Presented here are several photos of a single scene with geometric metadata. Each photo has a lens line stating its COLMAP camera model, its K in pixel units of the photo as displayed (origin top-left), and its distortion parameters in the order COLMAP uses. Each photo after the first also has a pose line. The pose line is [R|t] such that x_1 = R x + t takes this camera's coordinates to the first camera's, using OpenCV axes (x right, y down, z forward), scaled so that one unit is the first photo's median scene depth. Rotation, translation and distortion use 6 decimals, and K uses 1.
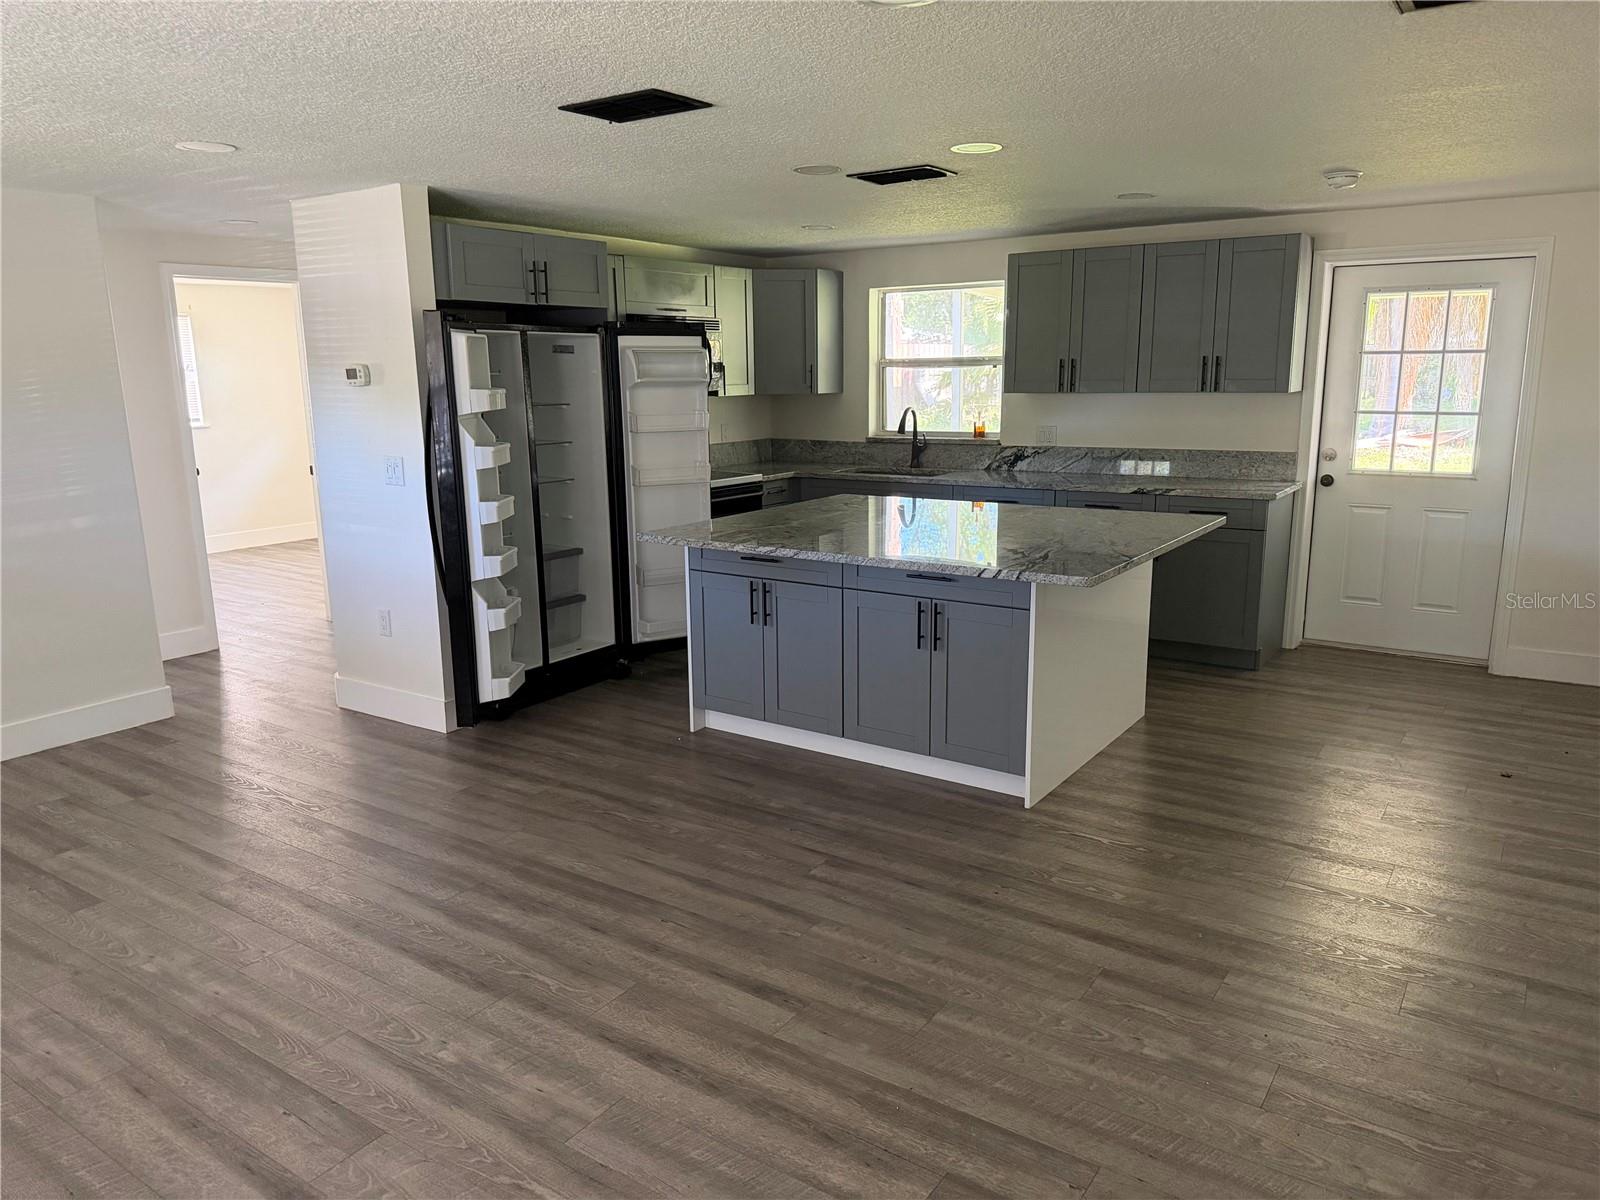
lens RADIAL K [[1114.5, 0, 800.0], [0, 1114.5, 600.0], [0, 0, 1]] dist [0.029050, -0.032114]
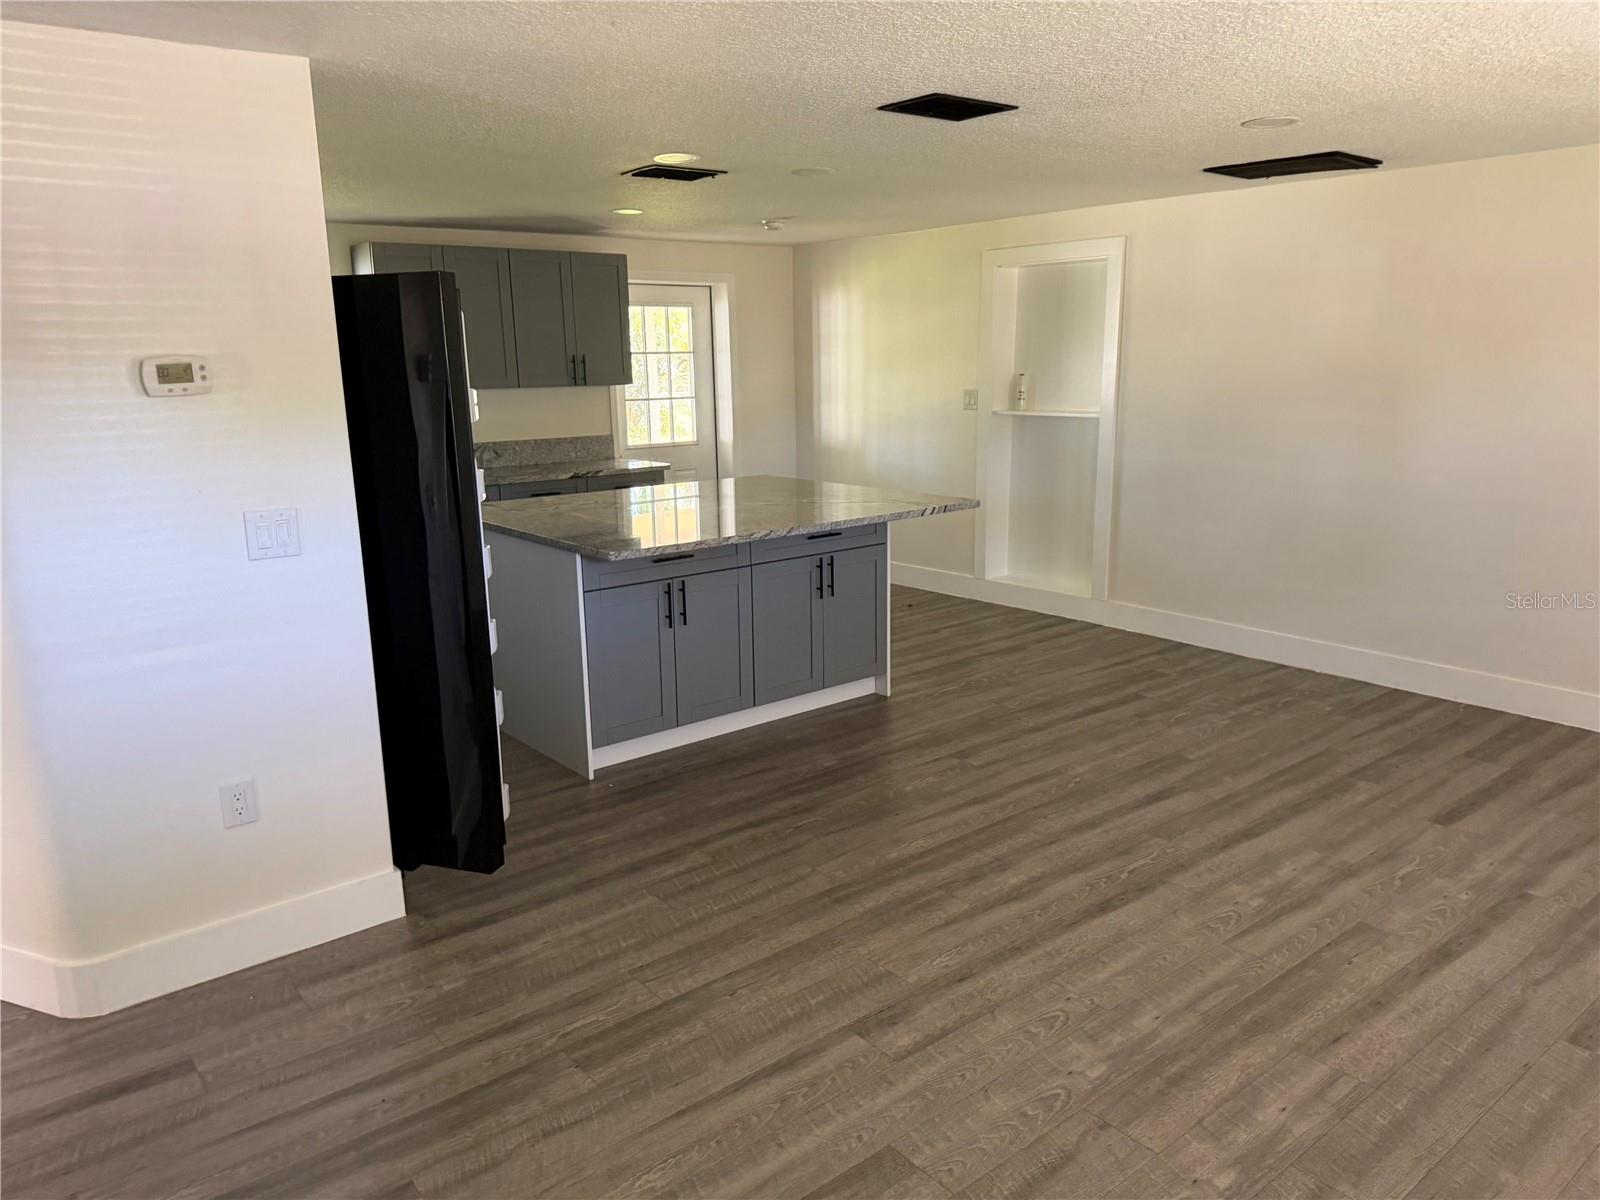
lens RADIAL K [[1095.3, 0, 800.0], [0, 1095.3, 600.0], [0, 0, 1]] dist [0.066598, -0.084510]
pose [[0.299733, -0.204850, 0.931771, -1.191442], [0.212877, 0.966411, 0.143988, -0.154104], [-0.929970, 0.155195, 0.333273, 0.781667]]
